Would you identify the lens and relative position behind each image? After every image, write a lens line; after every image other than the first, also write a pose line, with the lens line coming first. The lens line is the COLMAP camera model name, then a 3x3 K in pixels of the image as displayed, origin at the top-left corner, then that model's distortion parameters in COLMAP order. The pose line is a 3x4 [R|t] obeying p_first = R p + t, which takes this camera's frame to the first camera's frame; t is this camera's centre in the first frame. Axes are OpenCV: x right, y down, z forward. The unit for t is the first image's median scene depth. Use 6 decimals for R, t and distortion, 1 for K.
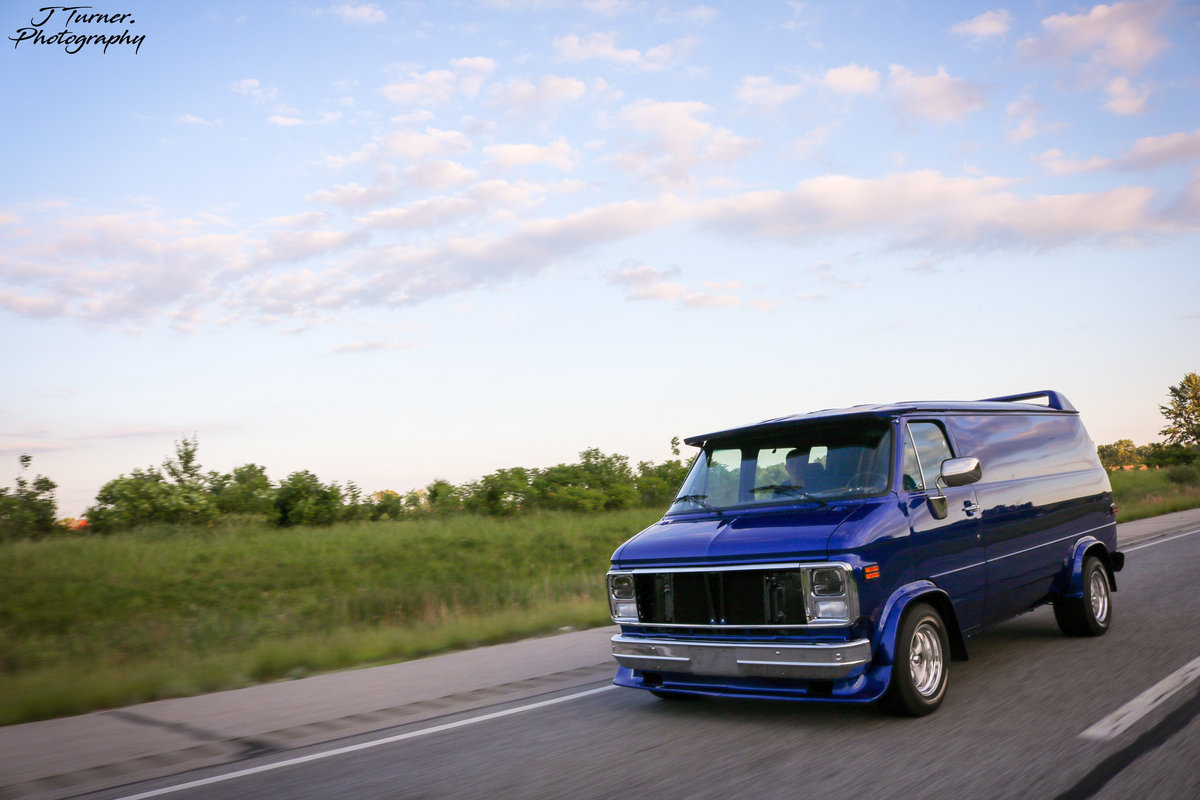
lens RADIAL K [[1029.9, 0, 600.0], [0, 1029.9, 400.0], [0, 0, 1]] dist [-0.160209, 0.119109]
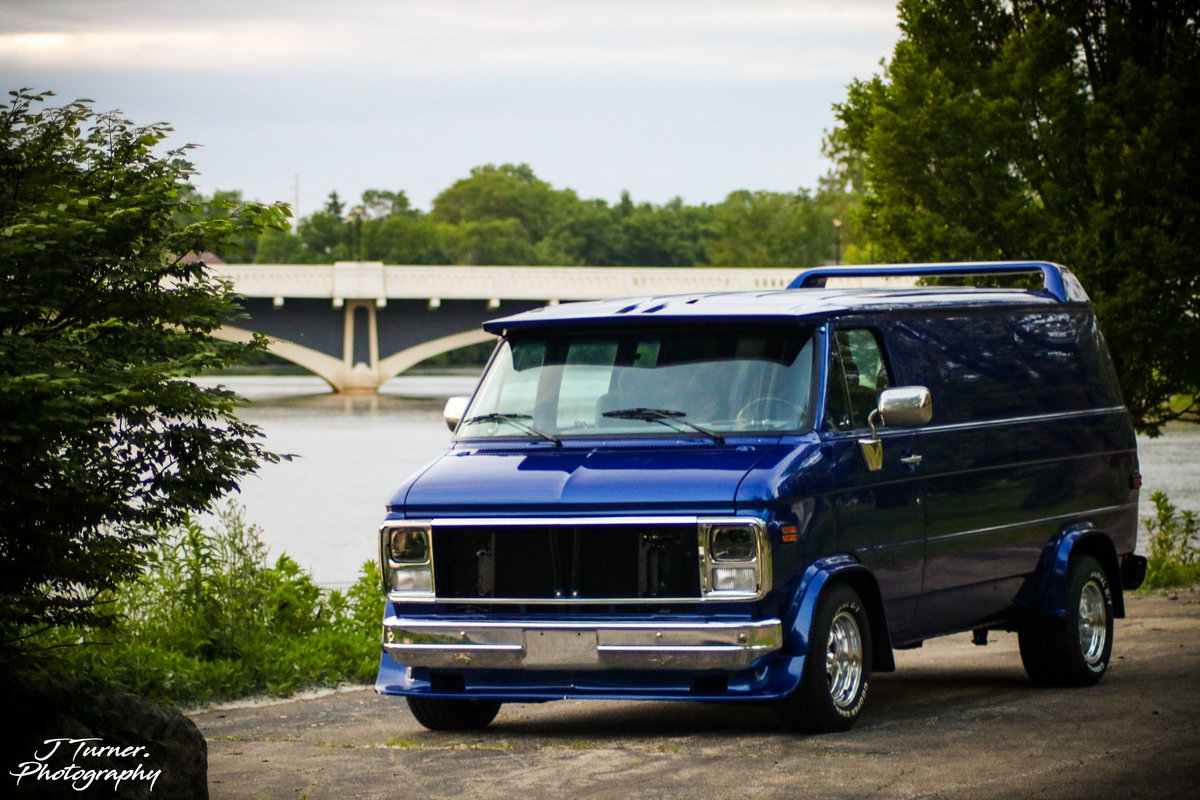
lens RADIAL K [[4757.5, 0, 600.0], [0, 4757.5, 400.0], [0, 0, 1]] dist [-0.011839, -0.125092]
pose [[0.947834, 0.057867, 0.313468, -0.891461], [-0.089421, 0.992167, 0.087226, -0.206156], [-0.305965, -0.110706, 0.945584, -2.088965]]
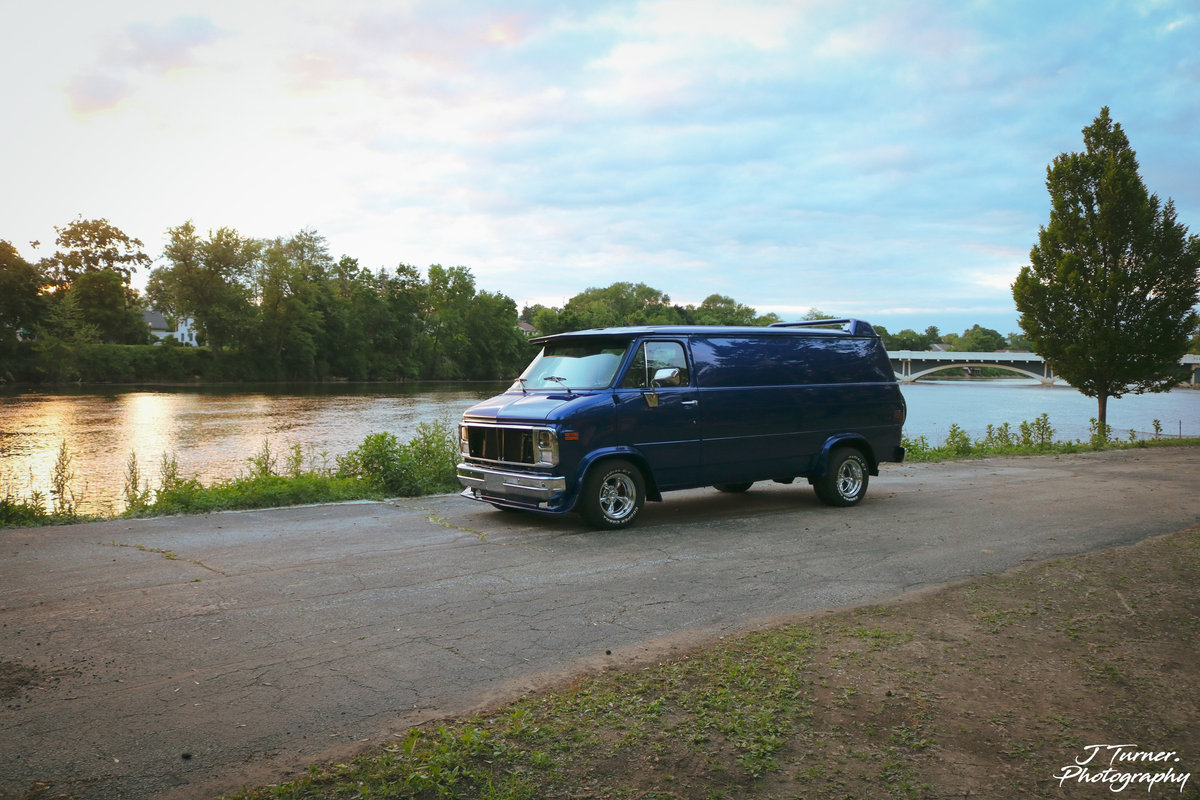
lens RADIAL K [[1029.9, 0, 600.0], [0, 1029.9, 400.0], [0, 0, 1]] dist [-0.160209, 0.119109]
pose [[0.978100, 0.077621, -0.193122, 0.554150], [-0.050844, 0.988854, 0.139939, -0.104847], [0.201832, -0.127056, 0.971144, -0.508196]]
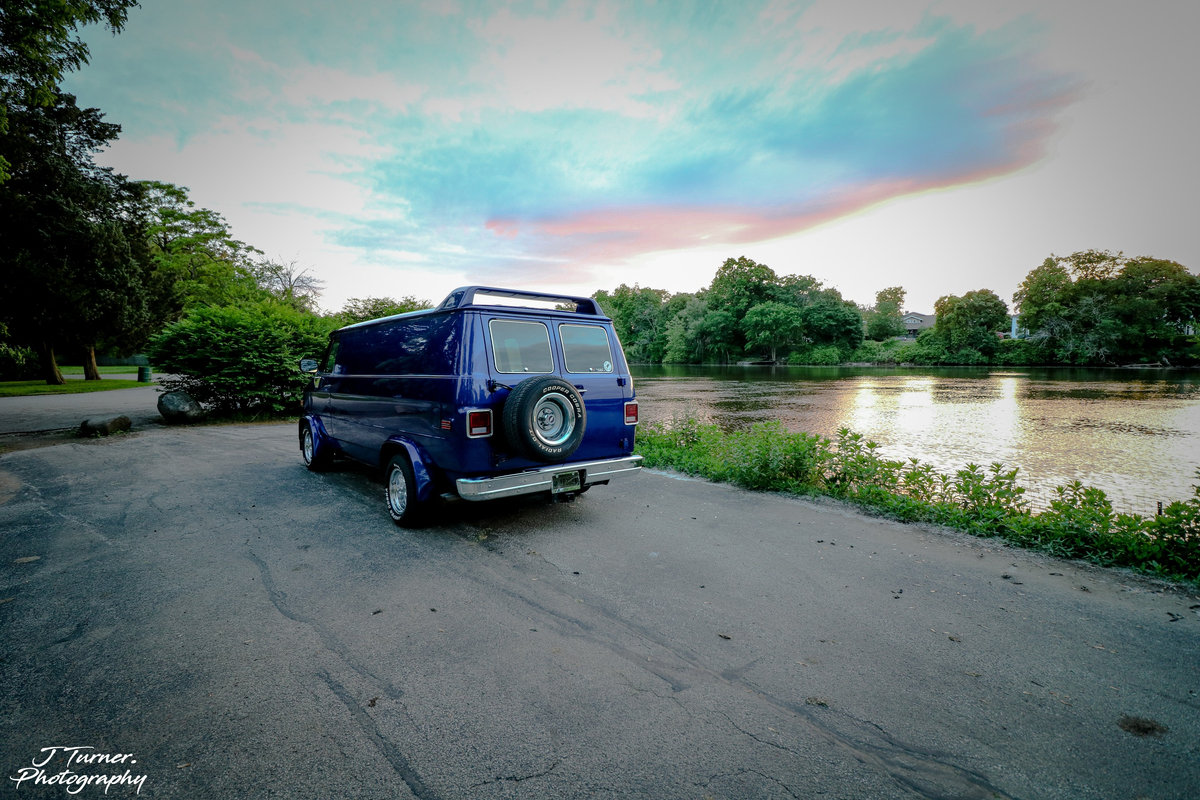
lens RADIAL K [[561.2, 0, 600.0], [0, 561.2, 400.0], [0, 0, 1]] dist [0.000419, -0.013836]
pose [[-0.092509, 0.142267, -0.985496, 1.318905], [0.110798, 0.985064, 0.131804, 0.053581], [0.989528, -0.096998, -0.106890, 1.584338]]
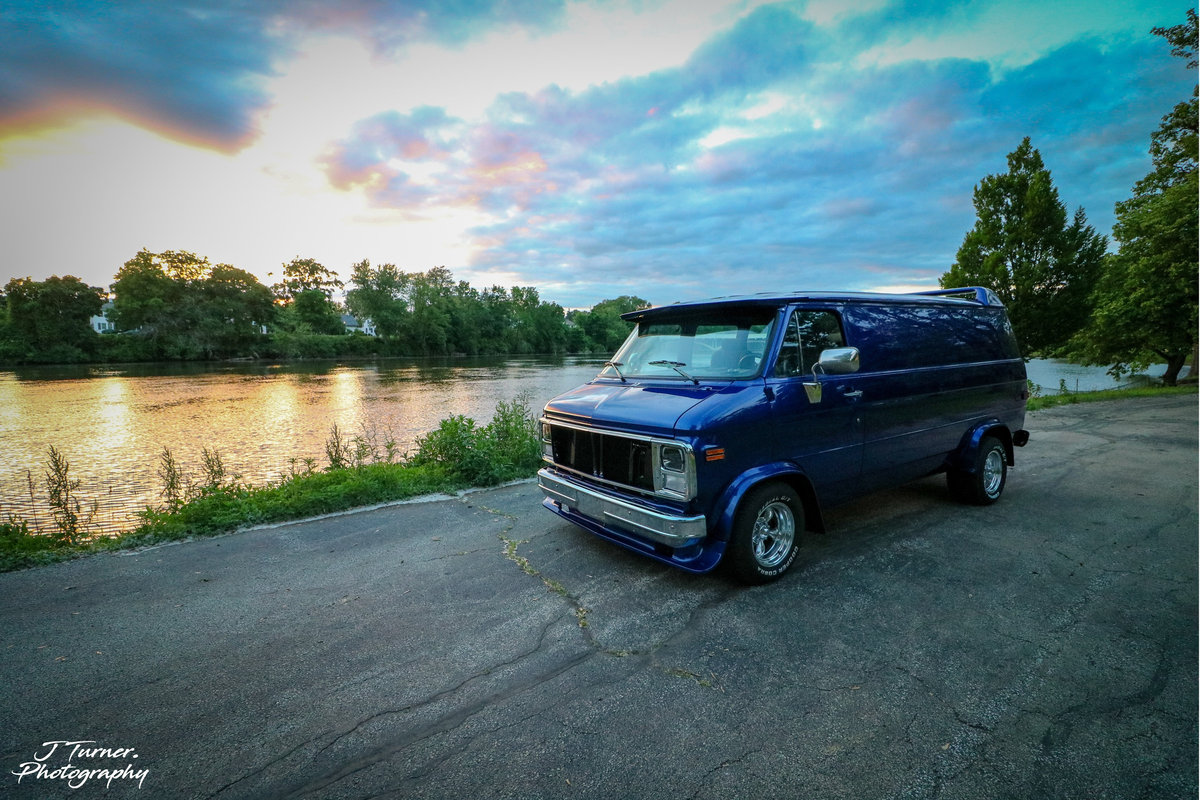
lens RADIAL K [[561.2, 0, 600.0], [0, 561.2, 400.0], [0, 0, 1]] dist [0.000419, -0.013836]
pose [[0.976122, 0.077821, -0.202805, 0.235091], [-0.035395, 0.978128, 0.204970, -0.000354], [0.214320, -0.192898, 0.957527, 0.381160]]
